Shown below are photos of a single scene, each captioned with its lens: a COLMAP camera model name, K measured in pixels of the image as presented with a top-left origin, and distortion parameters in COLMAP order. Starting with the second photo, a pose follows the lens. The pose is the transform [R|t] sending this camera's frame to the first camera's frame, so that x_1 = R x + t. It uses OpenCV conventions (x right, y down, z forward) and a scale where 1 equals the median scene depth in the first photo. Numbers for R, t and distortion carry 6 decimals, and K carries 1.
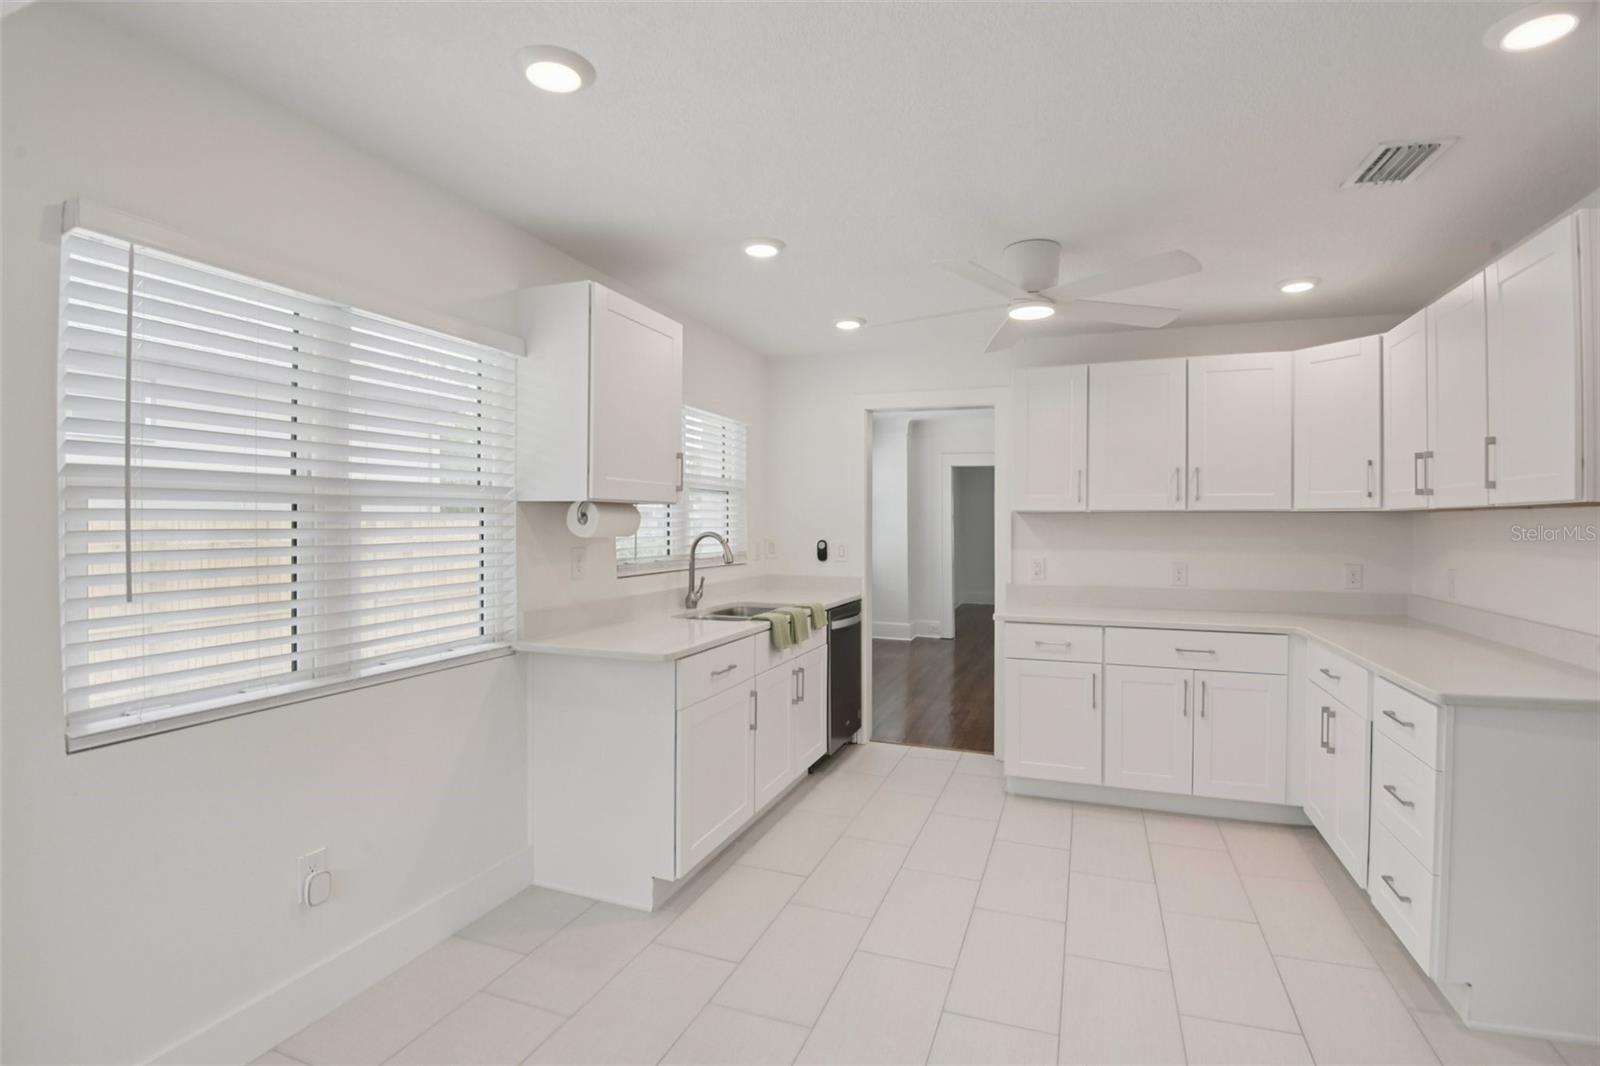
lens RADIAL K [[744.6, 0, 778.9], [0, 744.6, 510.6], [0, 0, 1]] dist [-0.038826, -0.007312]
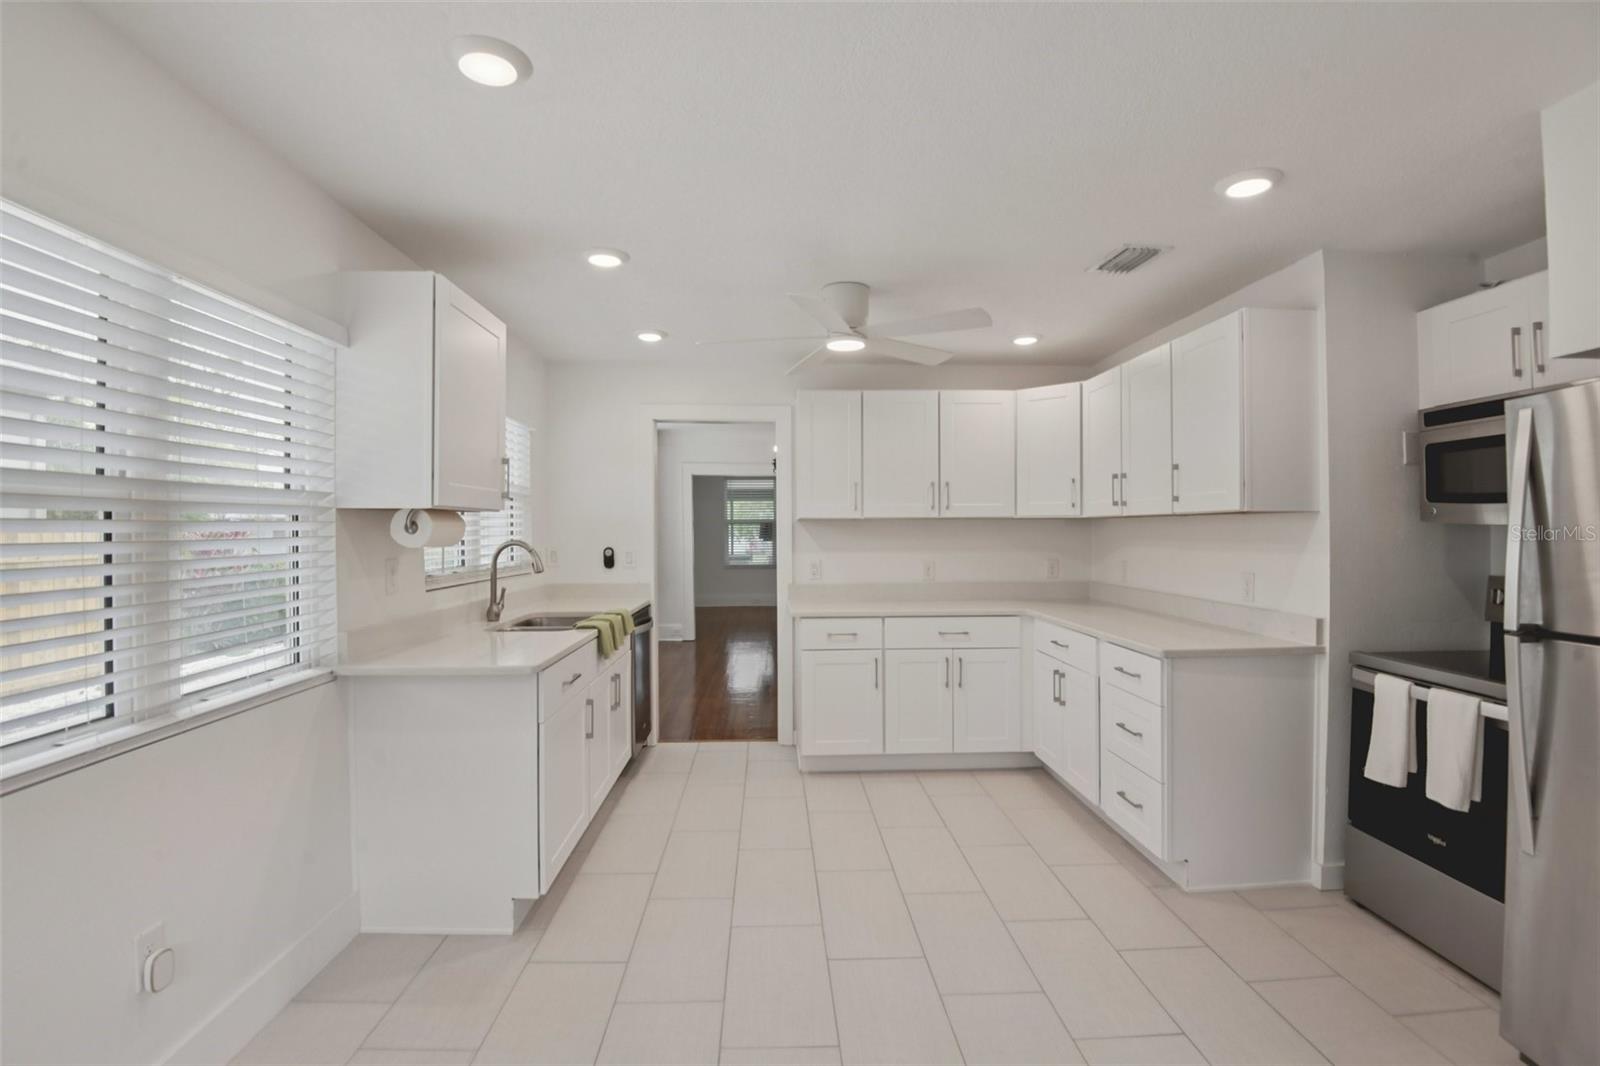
lens RADIAL K [[744.6, 0, 766.8], [0, 744.6, 514.8], [0, 0, 1]] dist [-0.038826, -0.007312]
pose [[0.923512, -0.000199, 0.383570, -0.203582], [0.001349, 0.999995, -0.002729, -0.001638], [-0.383567, 0.003038, 0.923508, -0.013971]]
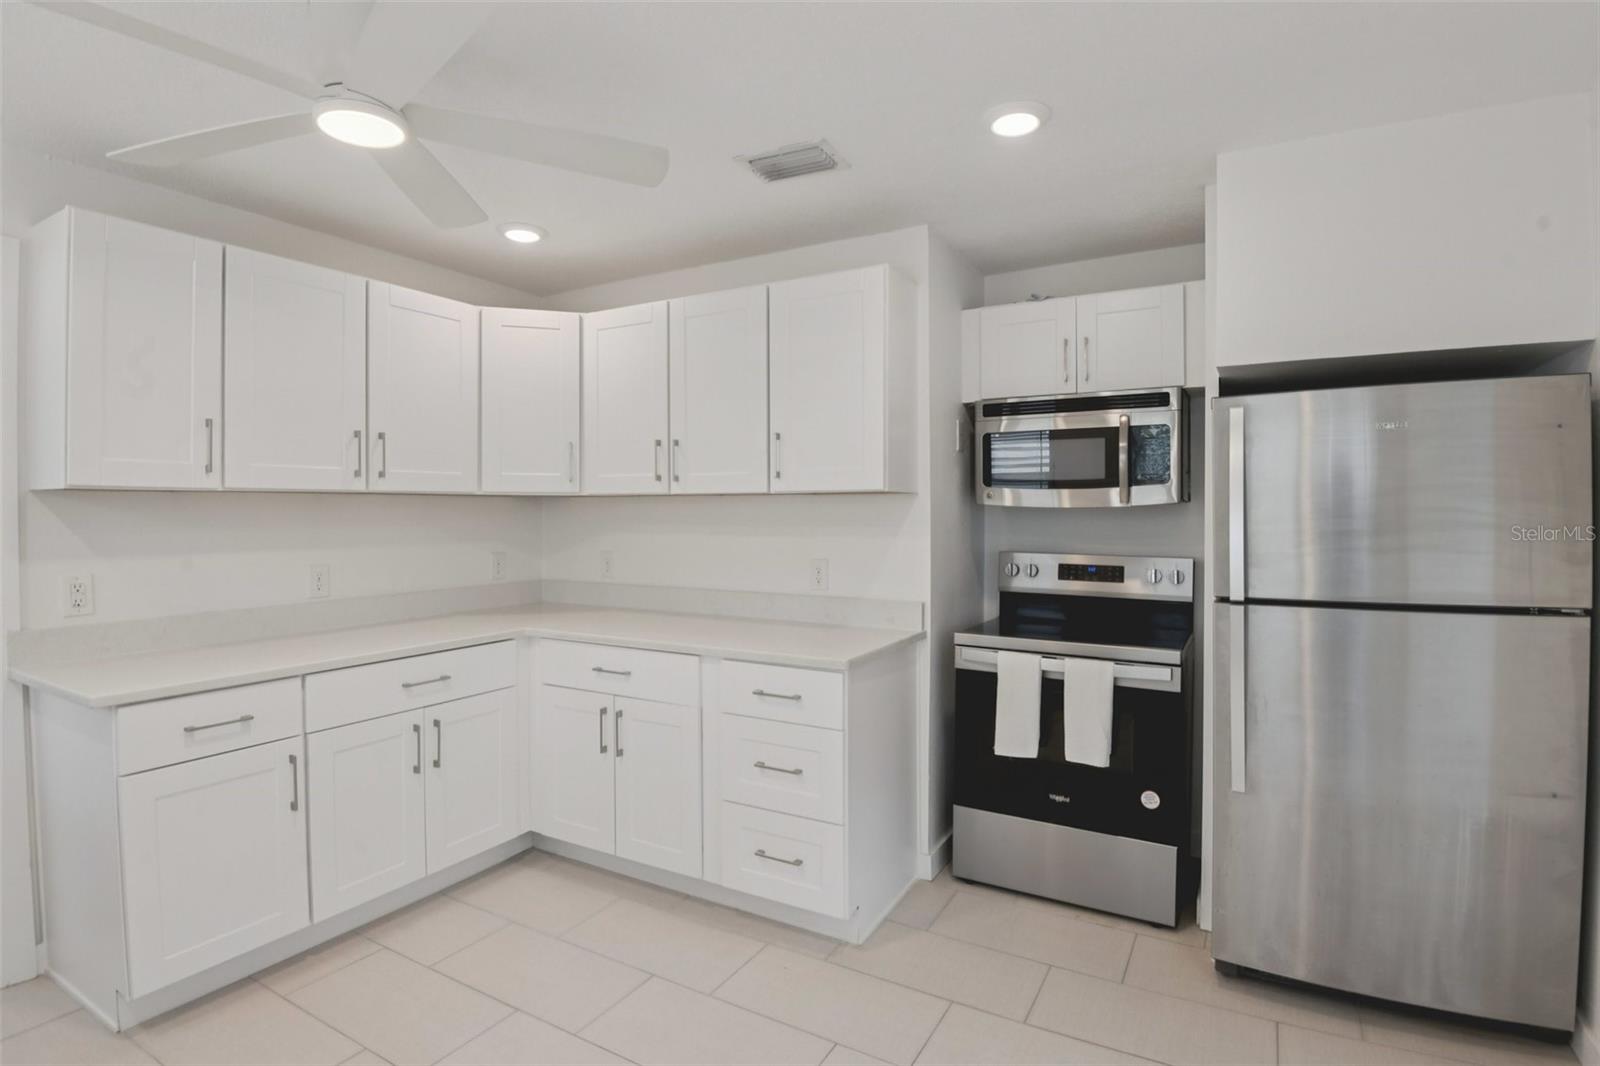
lens RADIAL K [[798.3, 0, 836.1], [0, 798.3, 509.5], [0, 0, 1]] dist [-0.027168, -0.002183]
pose [[0.109250, -0.005741, 0.993998, -0.194050], [-0.013832, 0.999878, 0.007295, 0.007179], [-0.993918, -0.014546, 0.109157, 0.549590]]
